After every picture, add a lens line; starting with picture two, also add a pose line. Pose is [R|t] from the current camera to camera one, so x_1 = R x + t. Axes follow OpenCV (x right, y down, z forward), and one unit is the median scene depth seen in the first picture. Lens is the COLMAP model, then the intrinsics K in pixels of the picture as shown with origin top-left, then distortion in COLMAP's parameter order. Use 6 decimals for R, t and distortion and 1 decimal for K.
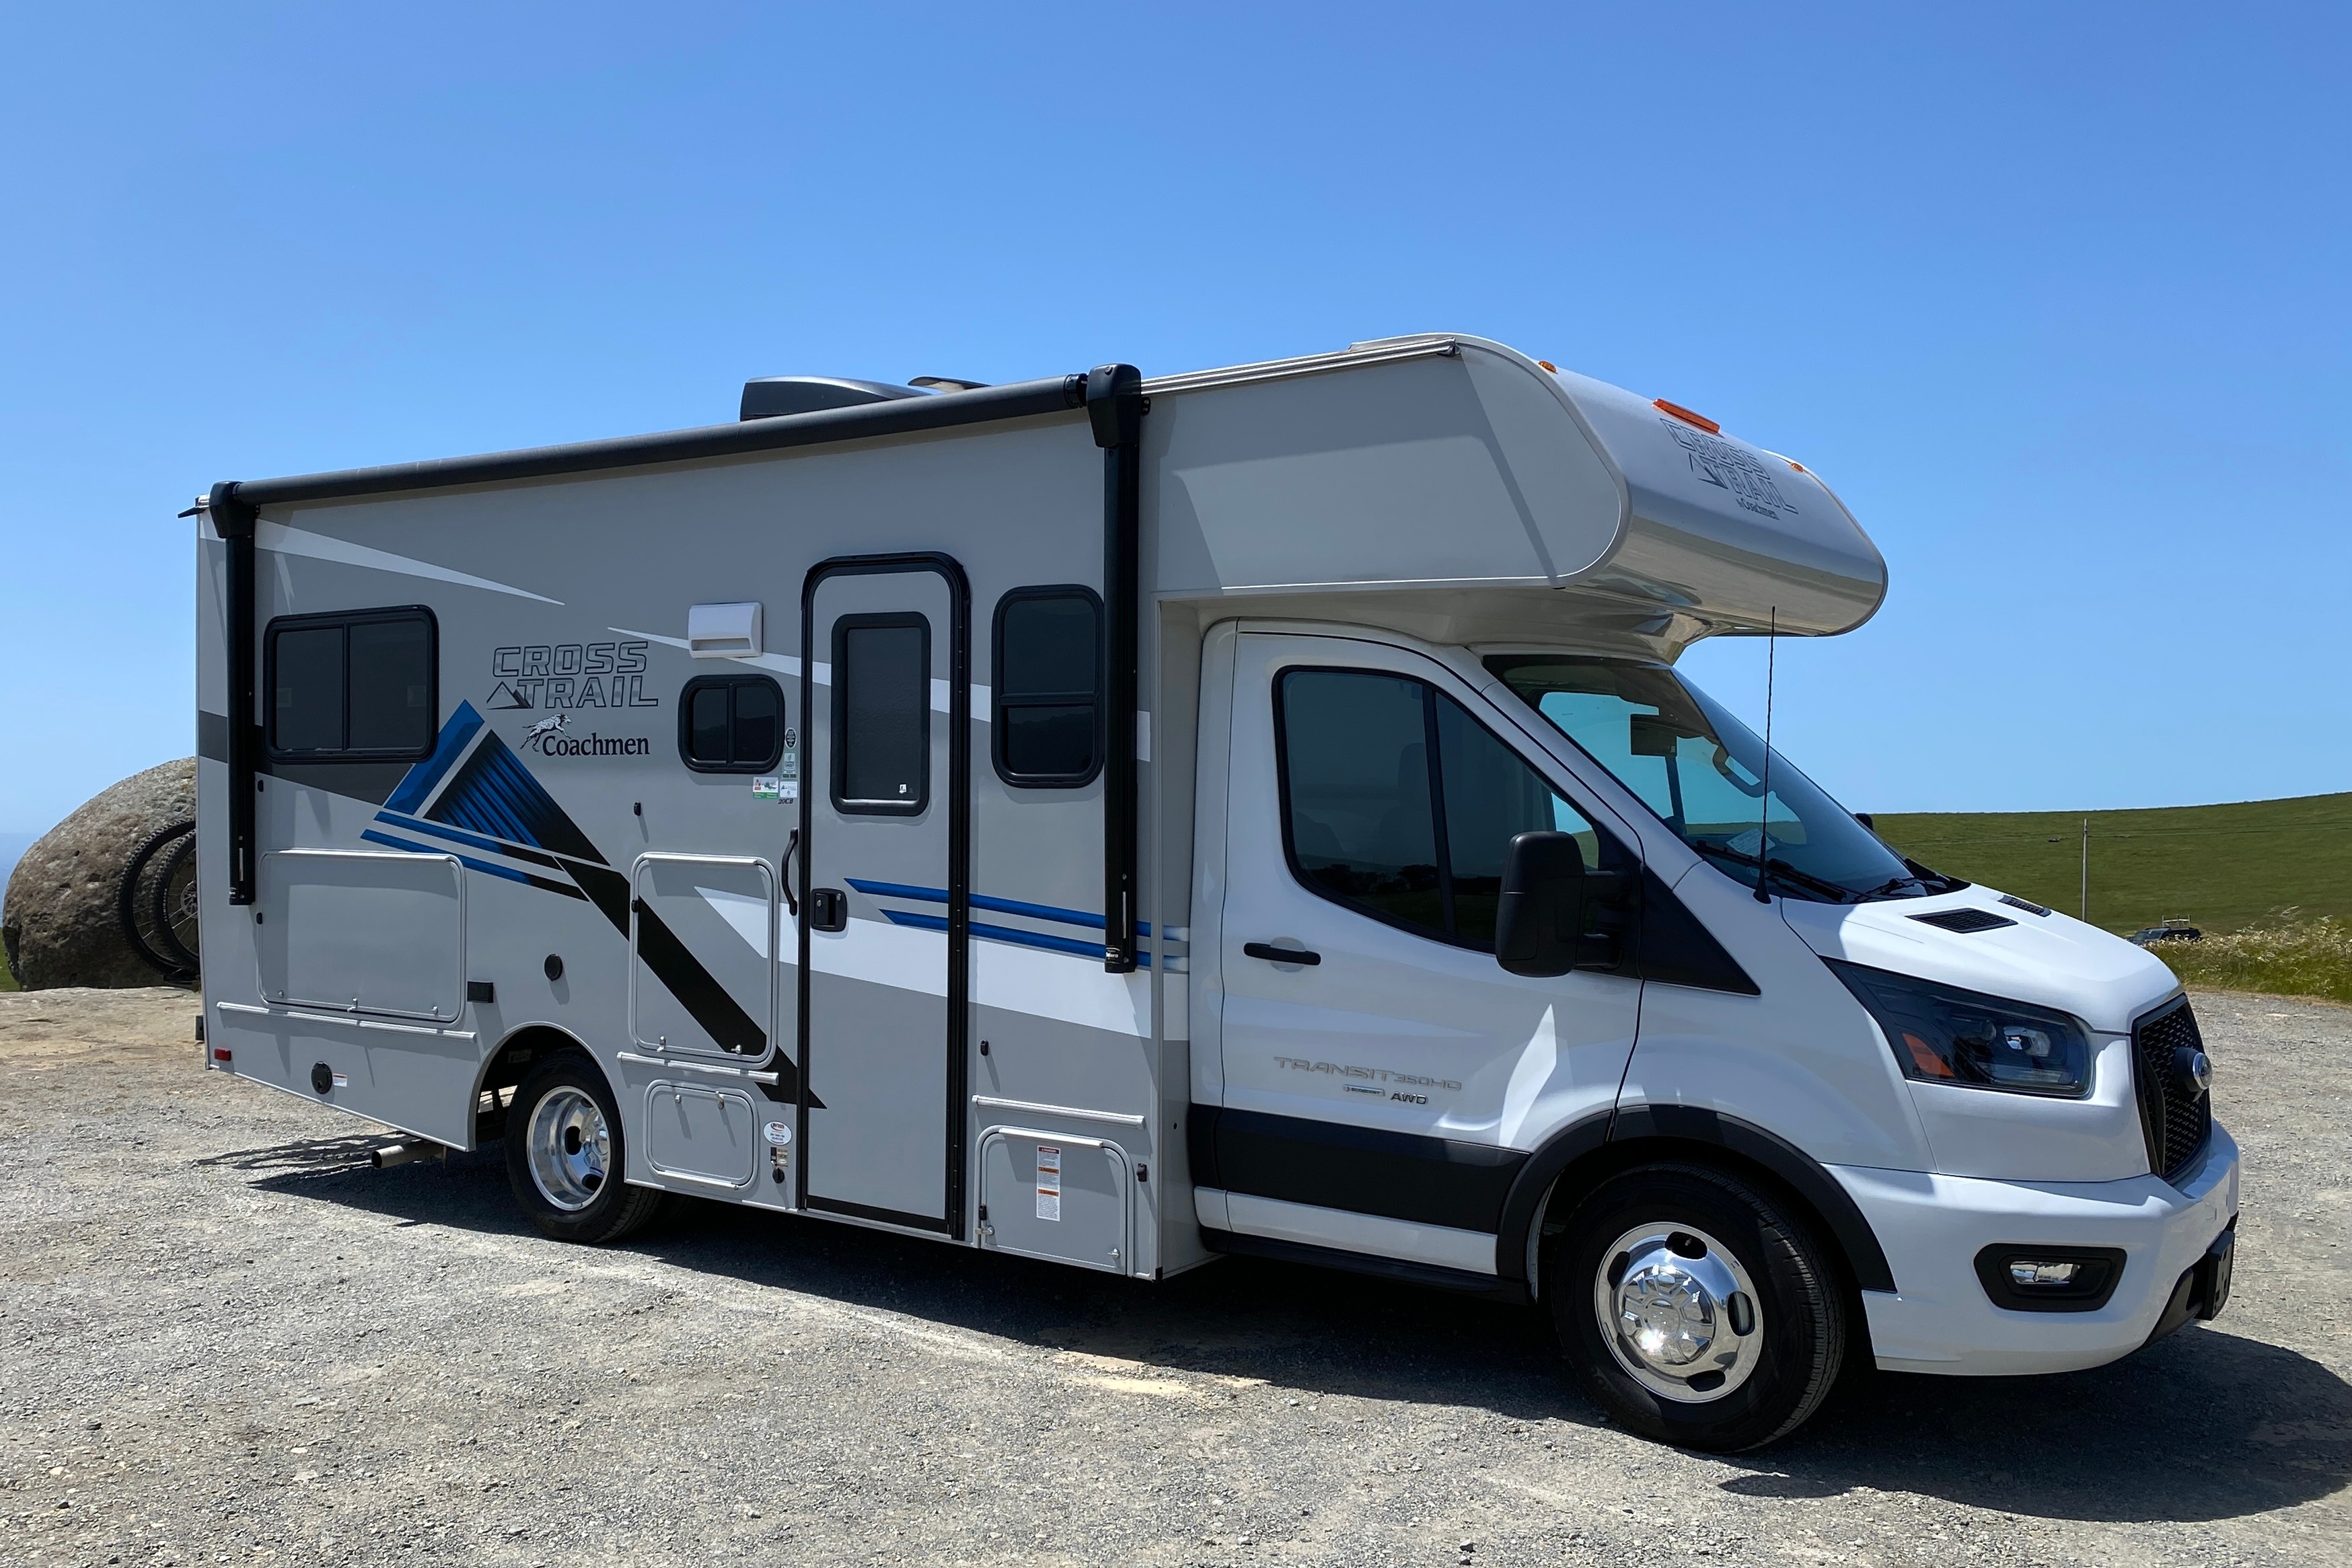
lens RADIAL K [[1907.9, 0, 1176.0], [0, 1907.9, 784.0], [0, 0, 1]] dist [0.069890, -0.163255]
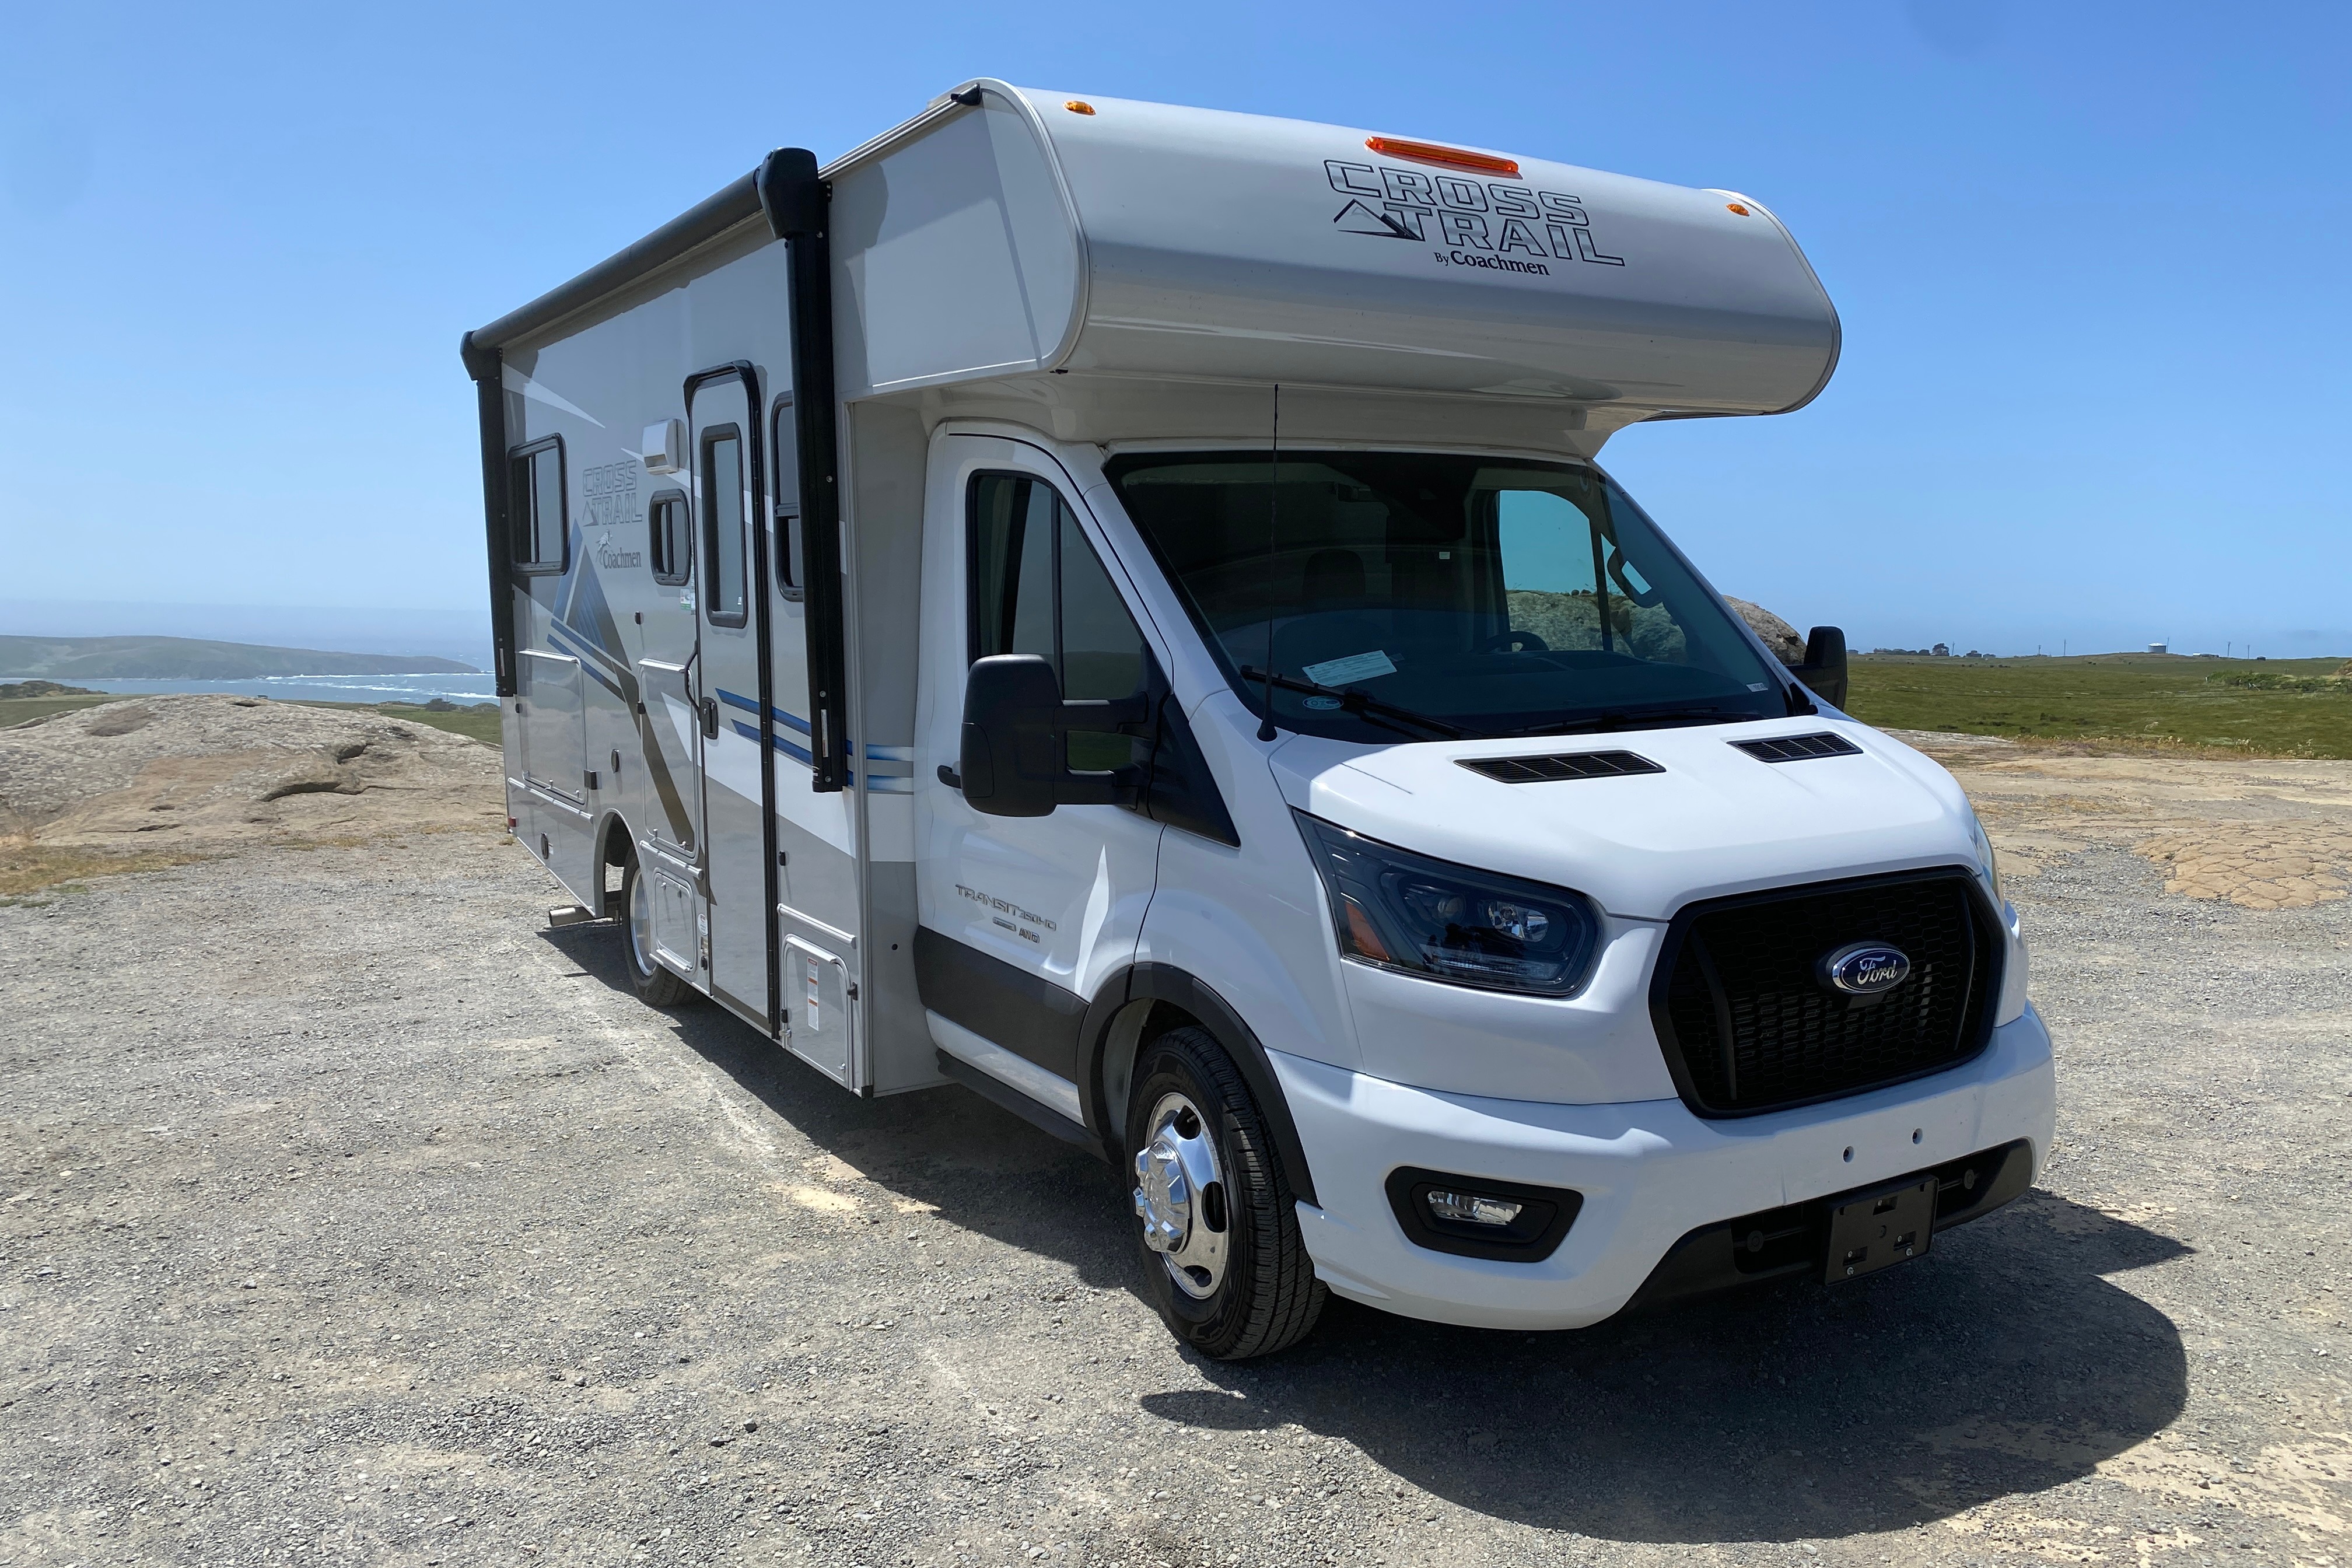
lens RADIAL K [[1728.4, 0, 1176.0], [0, 1728.4, 784.0], [0, 0, 1]] dist [0.052285, -0.112754]
pose [[0.942104, 0.037095, -0.333264, 0.453261], [-0.000955, 0.994155, 0.107957, -0.000583], [0.335321, -0.101388, 0.936633, 0.234437]]
